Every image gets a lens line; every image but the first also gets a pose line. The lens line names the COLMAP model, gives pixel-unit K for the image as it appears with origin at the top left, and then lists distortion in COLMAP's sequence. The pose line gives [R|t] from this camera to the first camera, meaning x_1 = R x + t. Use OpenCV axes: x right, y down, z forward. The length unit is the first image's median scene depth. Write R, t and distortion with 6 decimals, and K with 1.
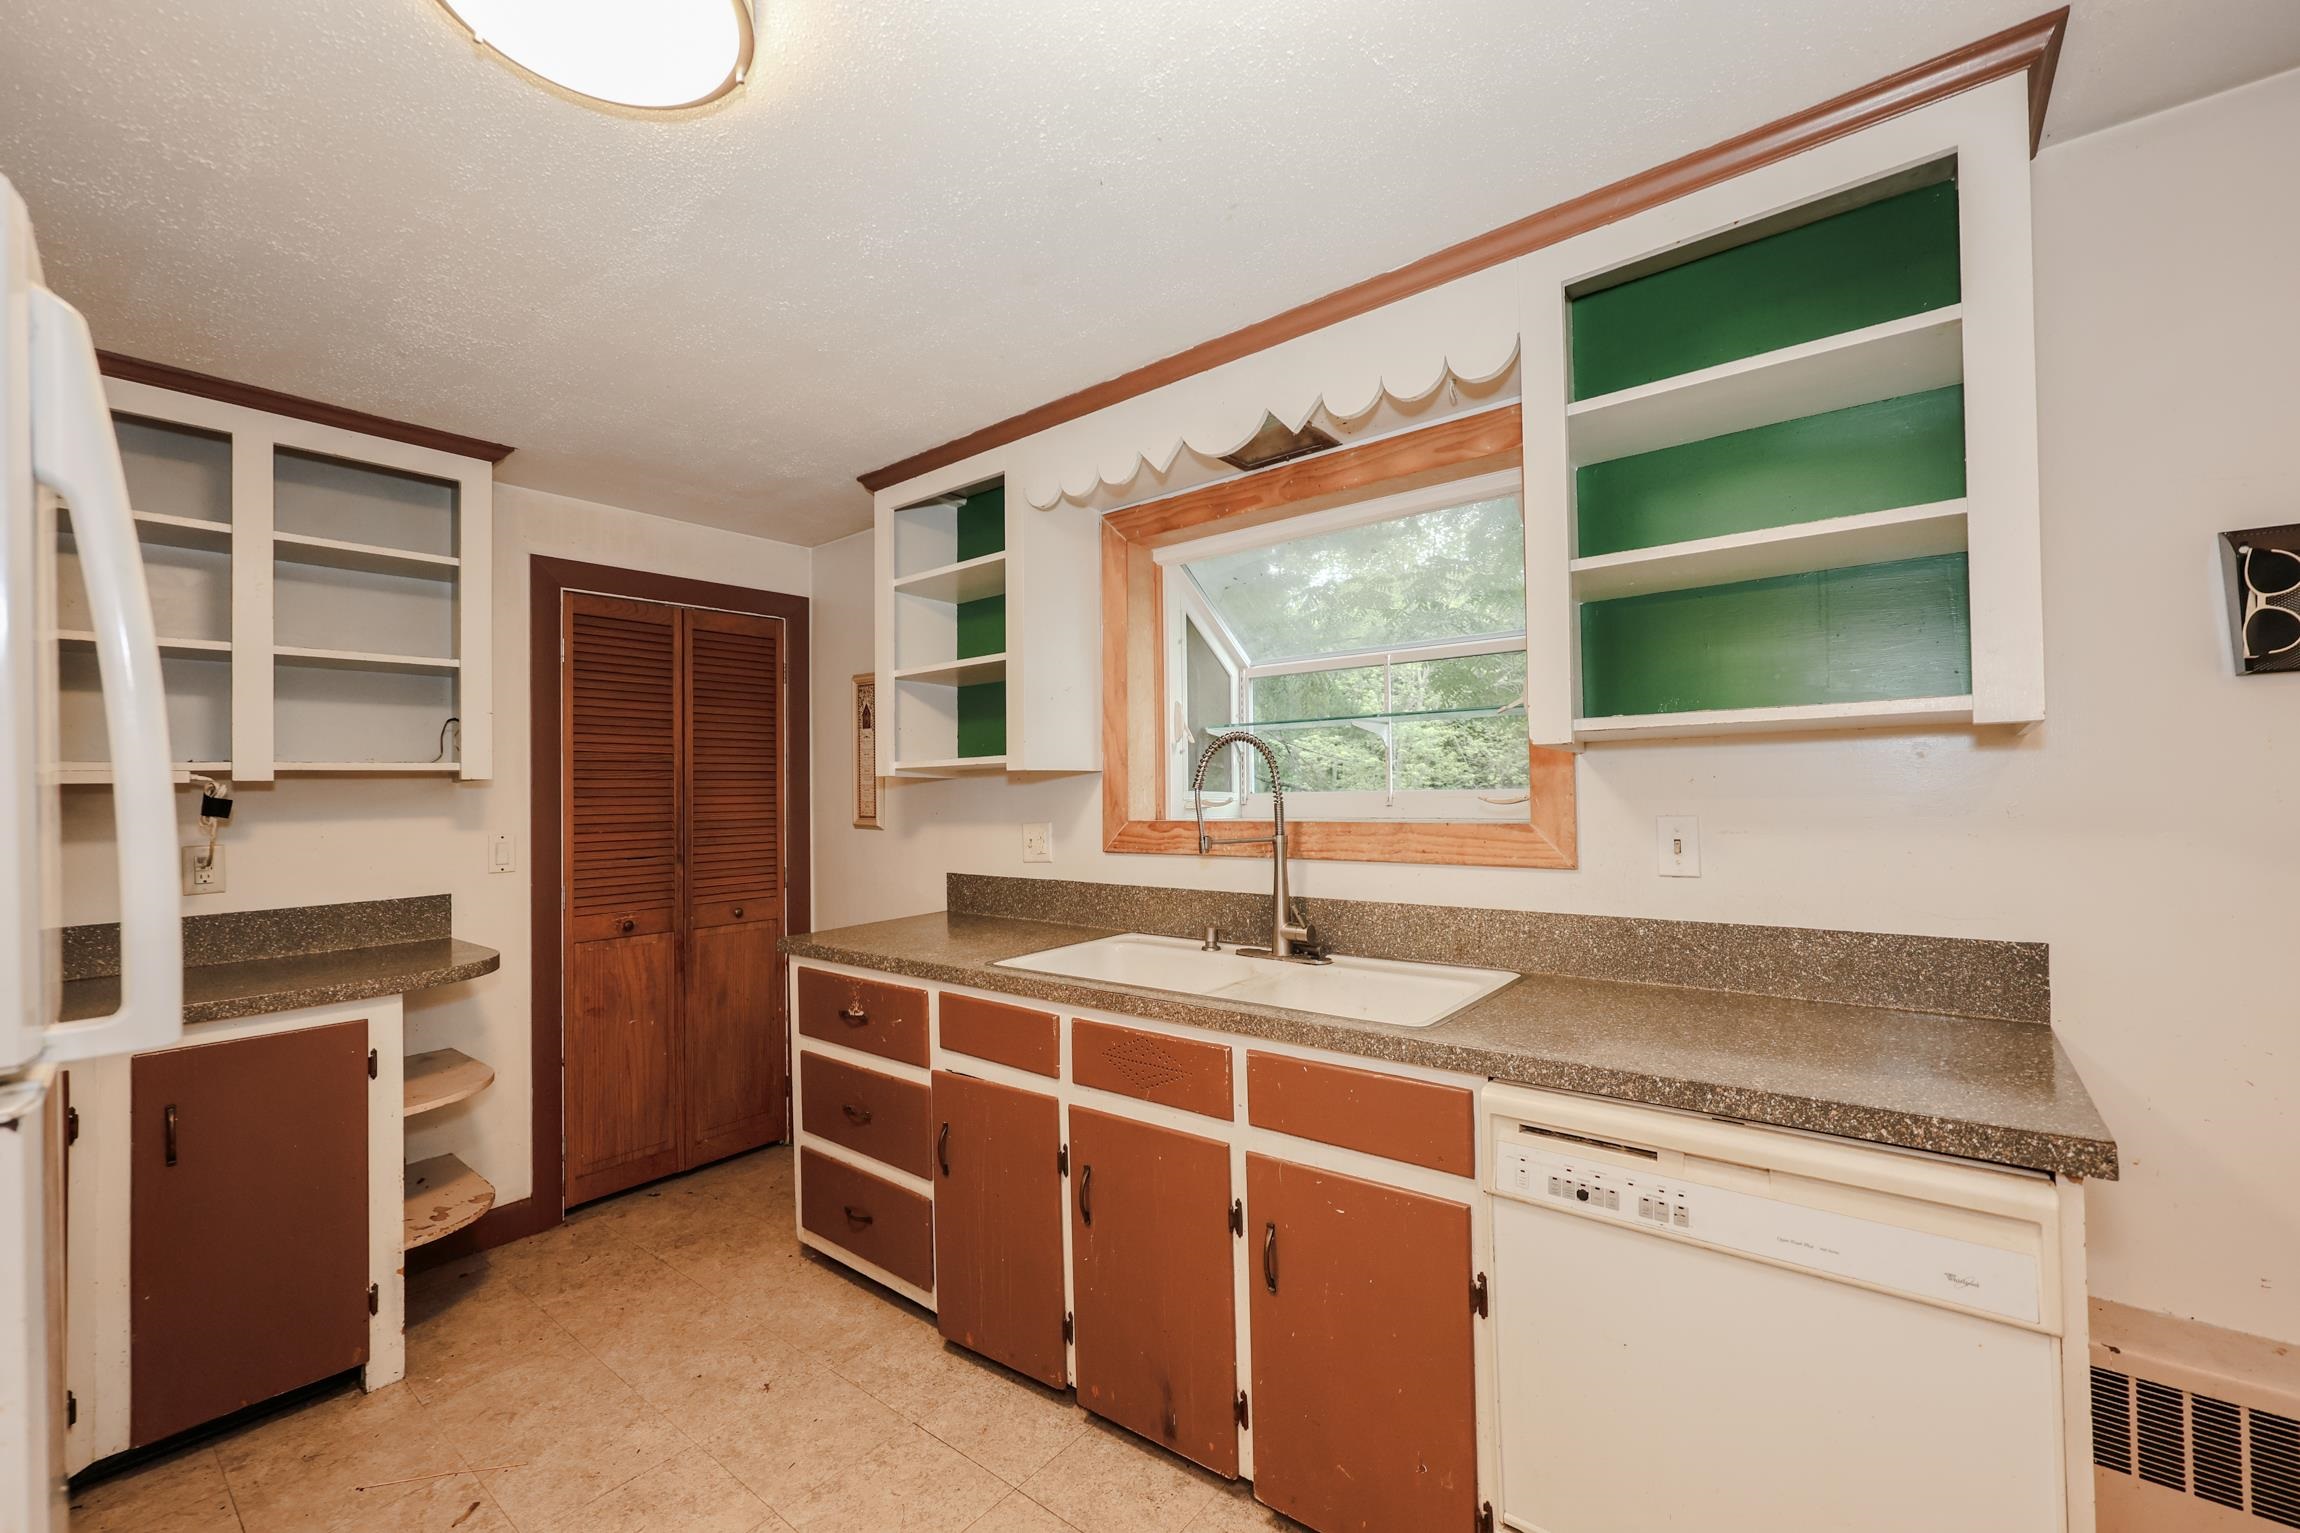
lens RADIAL K [[919.5, 0, 1140.6], [0, 919.5, 761.4], [0, 0, 1]] dist [-0.000156, 0.000435]
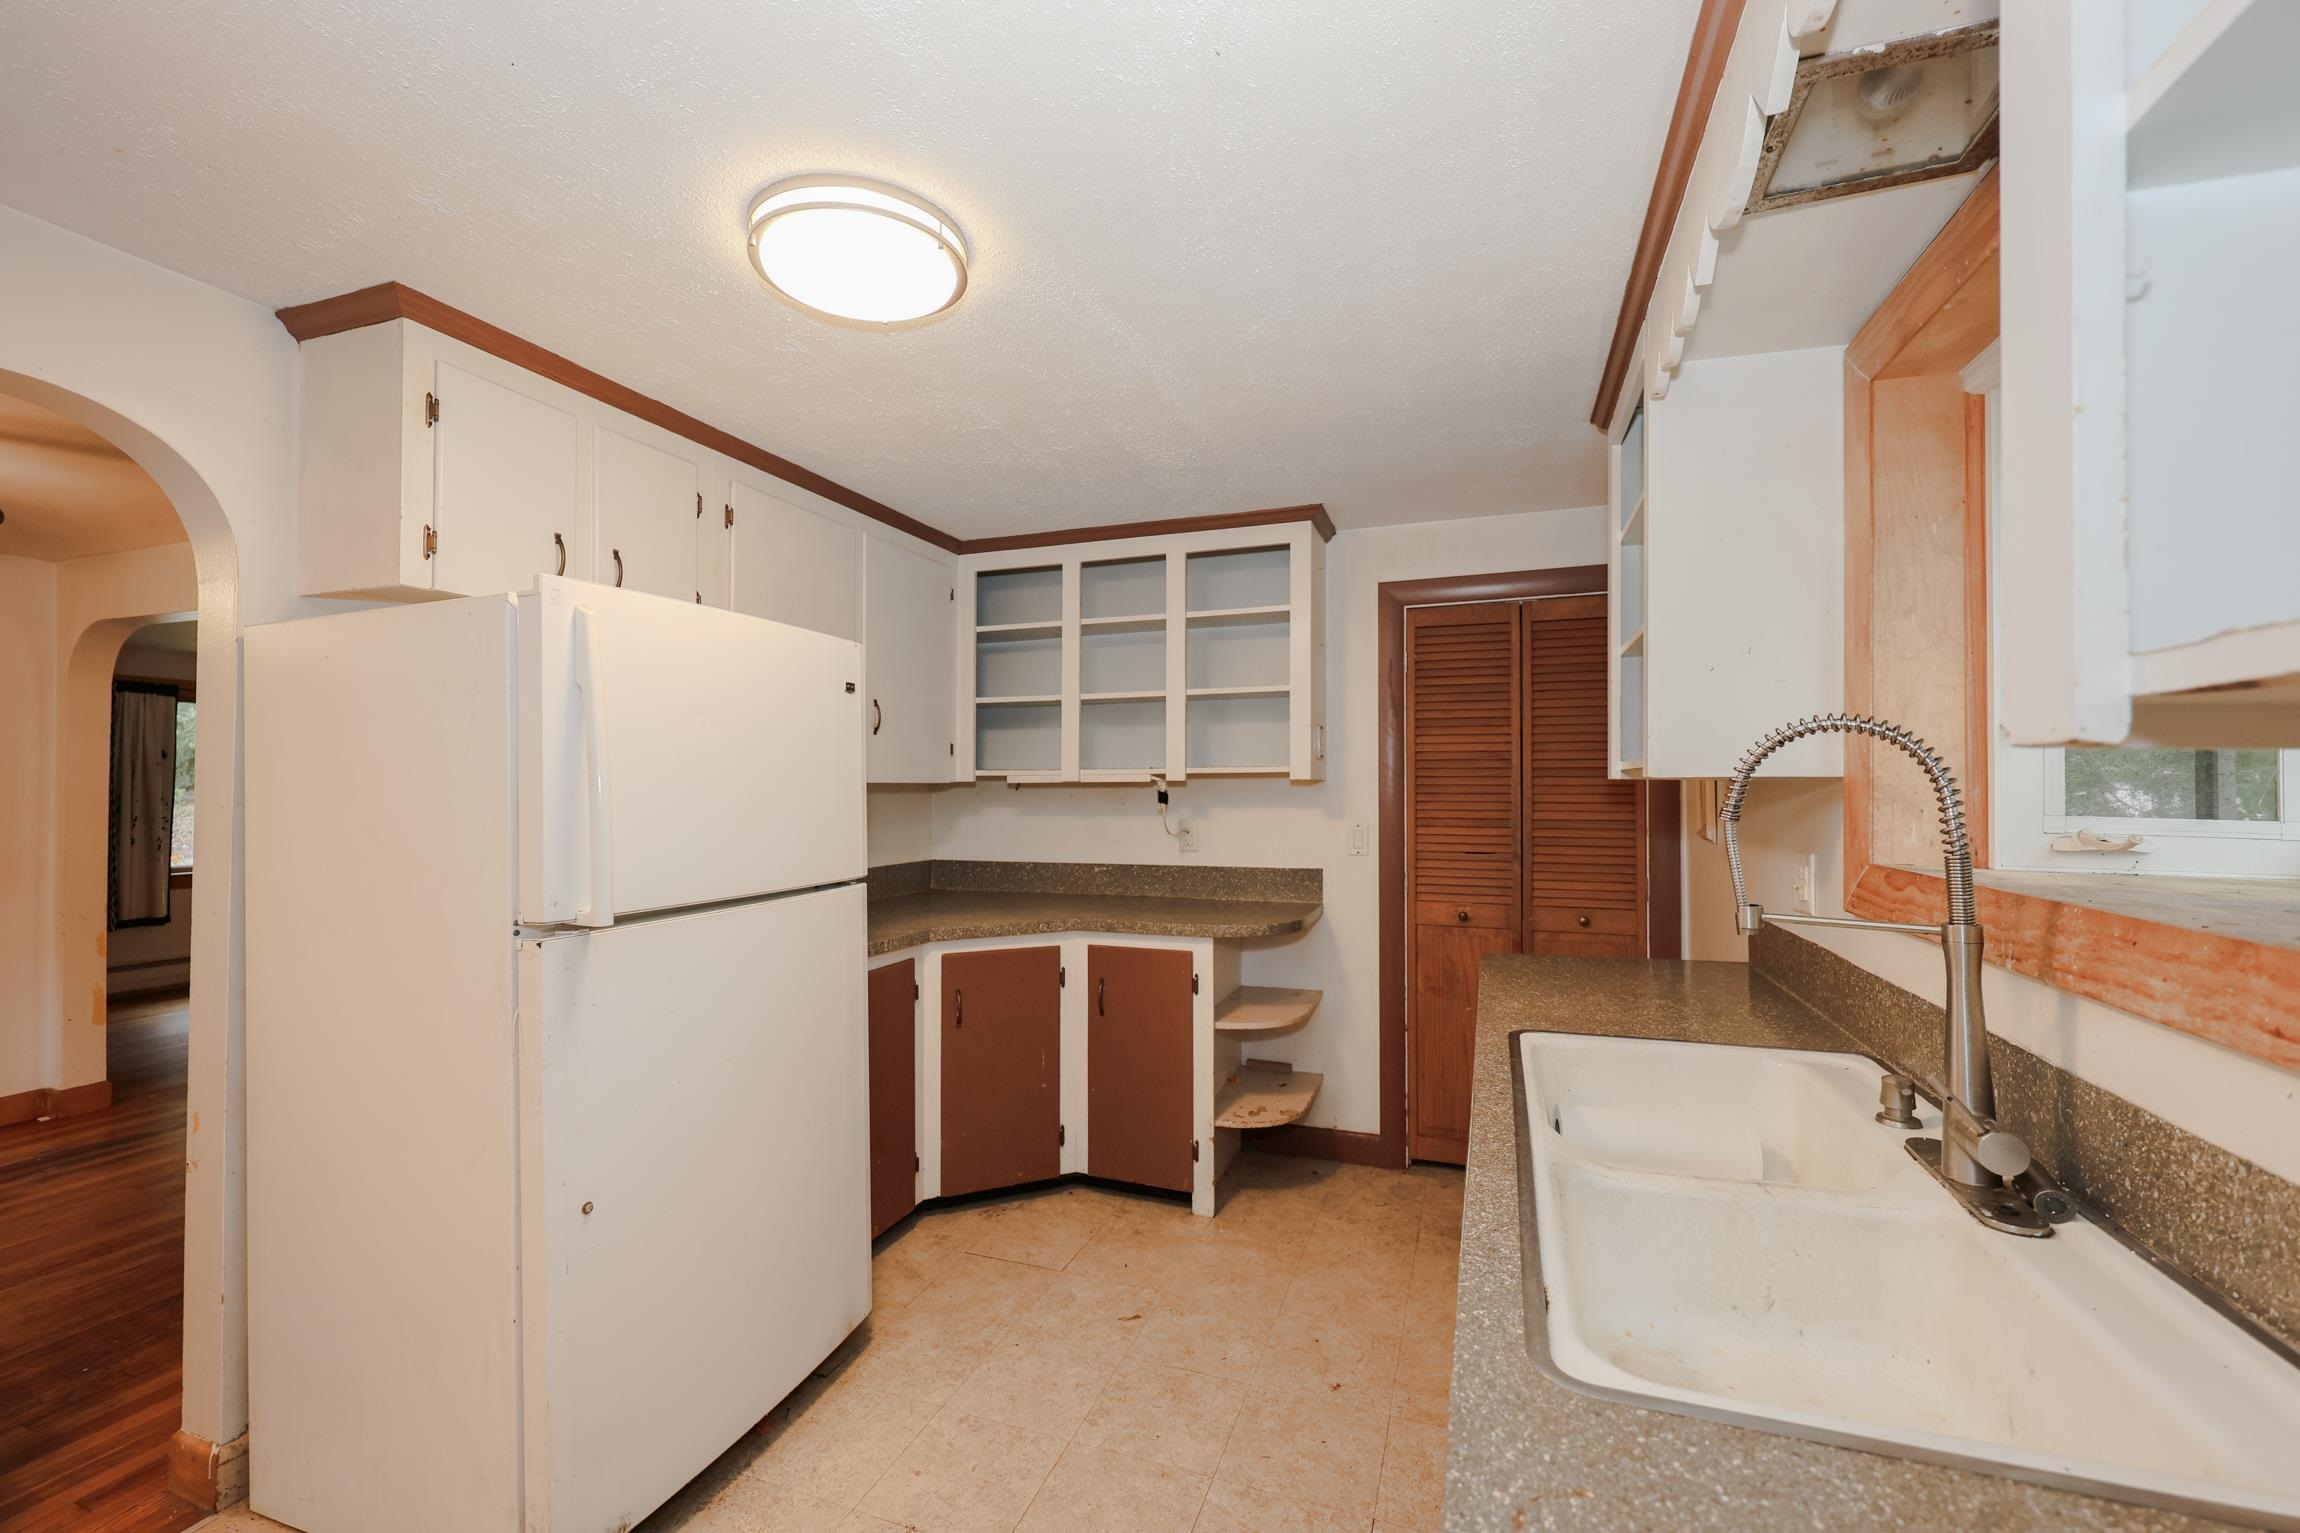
lens RADIAL K [[919.5, 0, 1140.6], [0, 919.5, 761.4], [0, 0, 1]] dist [-0.000156, 0.000435]
pose [[0.343031, -0.006863, -0.939299, 0.395420], [0.026144, 0.999656, 0.002244, -0.013471], [0.938960, -0.025327, 0.343093, 0.388284]]
